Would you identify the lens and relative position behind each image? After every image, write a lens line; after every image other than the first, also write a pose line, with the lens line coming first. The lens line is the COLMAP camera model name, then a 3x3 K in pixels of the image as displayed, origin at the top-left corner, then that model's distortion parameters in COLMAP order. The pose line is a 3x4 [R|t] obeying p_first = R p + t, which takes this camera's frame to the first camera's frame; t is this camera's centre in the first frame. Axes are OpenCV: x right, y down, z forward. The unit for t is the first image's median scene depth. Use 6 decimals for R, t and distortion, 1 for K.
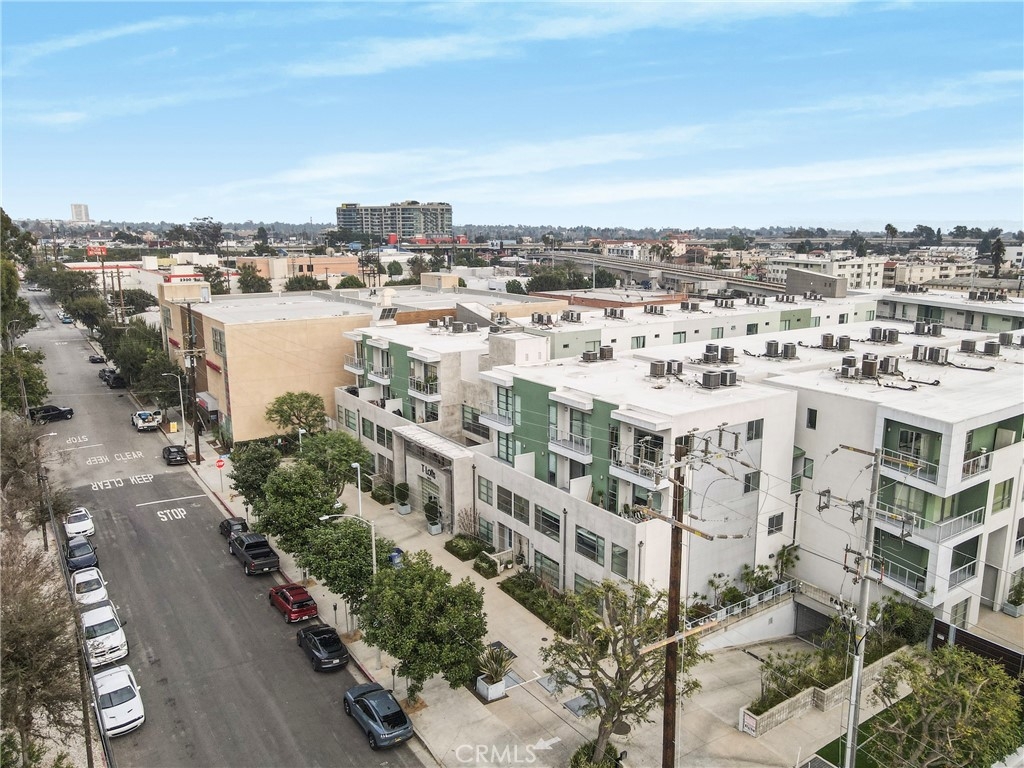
lens RADIAL K [[753.5, 0, 511.6], [0, 753.5, 378.8], [0, 0, 1]] dist [-0.006278, 0.006407]
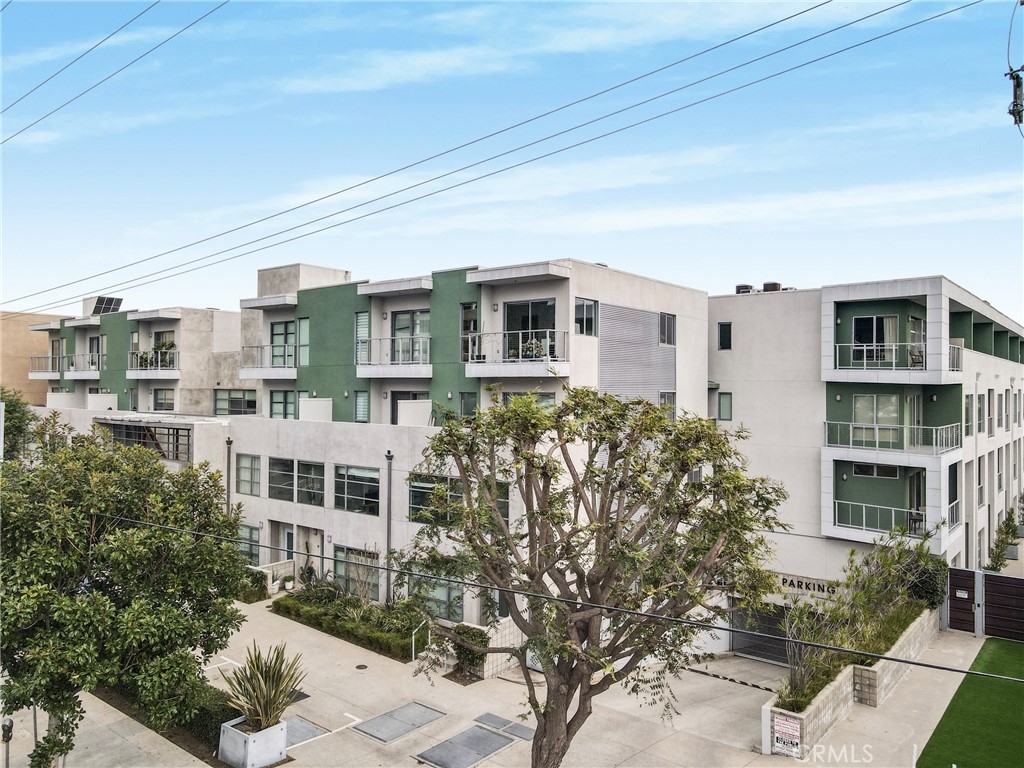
lens RADIAL K [[753.5, 0, 517.4], [0, 753.5, 387.9], [0, 0, 1]] dist [-0.006278, 0.006407]
pose [[0.954004, 0.010920, 0.299595, -0.010768], [0.049288, 0.980025, -0.192670, 0.225586], [-0.295714, 0.198575, 0.934410, 0.374702]]
